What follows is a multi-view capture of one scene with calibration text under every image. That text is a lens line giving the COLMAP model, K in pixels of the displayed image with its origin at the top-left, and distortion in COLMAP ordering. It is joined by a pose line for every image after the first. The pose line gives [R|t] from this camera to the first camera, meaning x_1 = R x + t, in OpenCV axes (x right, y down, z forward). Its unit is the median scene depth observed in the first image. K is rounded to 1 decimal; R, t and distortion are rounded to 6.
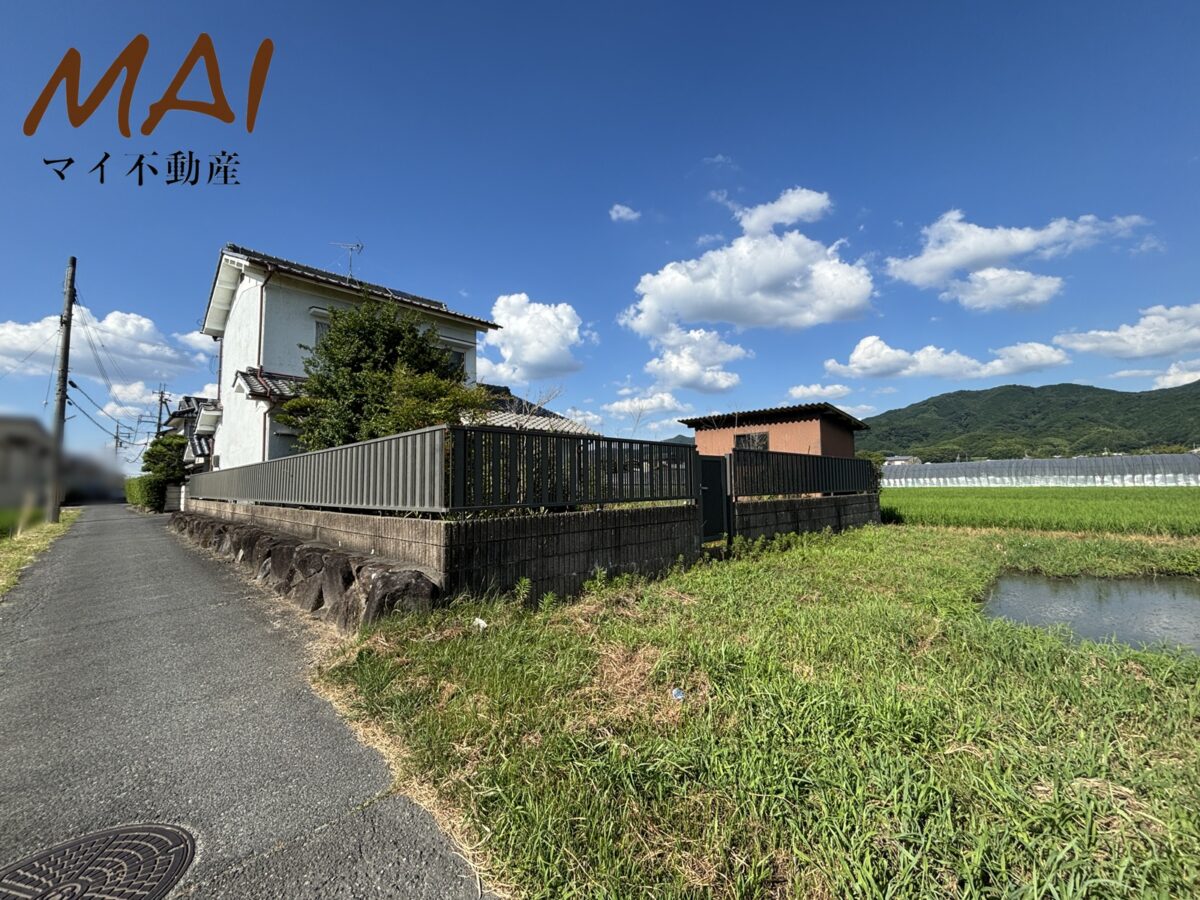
lens RADIAL K [[482.8, 0, 593.9], [0, 482.8, 451.3], [0, 0, 1]] dist [0.000464, 0.000176]
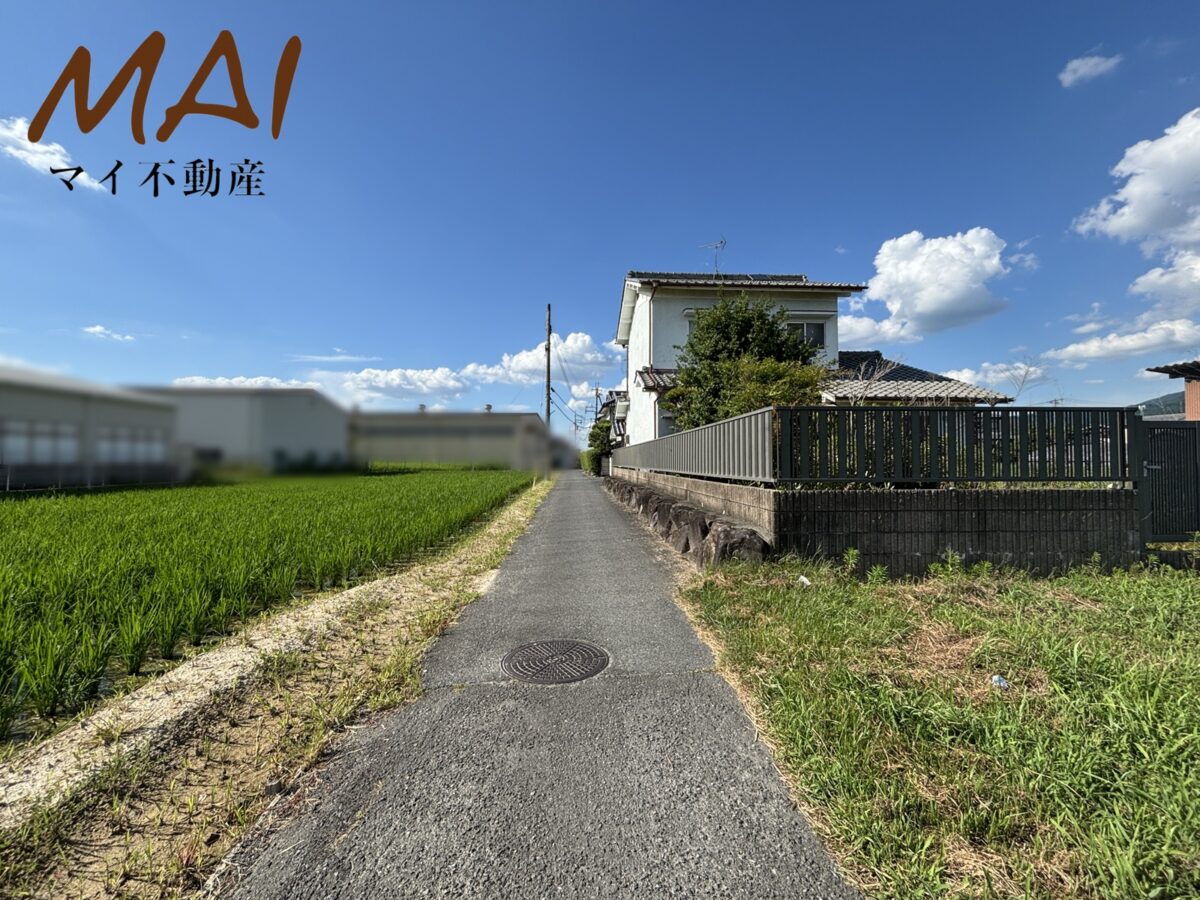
lens RADIAL K [[482.8, 0, 593.9], [0, 482.8, 451.3], [0, 0, 1]] dist [0.000464, 0.000176]
pose [[0.736587, -0.000116, -0.676343, 0.084325], [0.037281, 0.998487, 0.040431, -0.005871], [0.675315, -0.054996, 0.735476, -0.075817]]
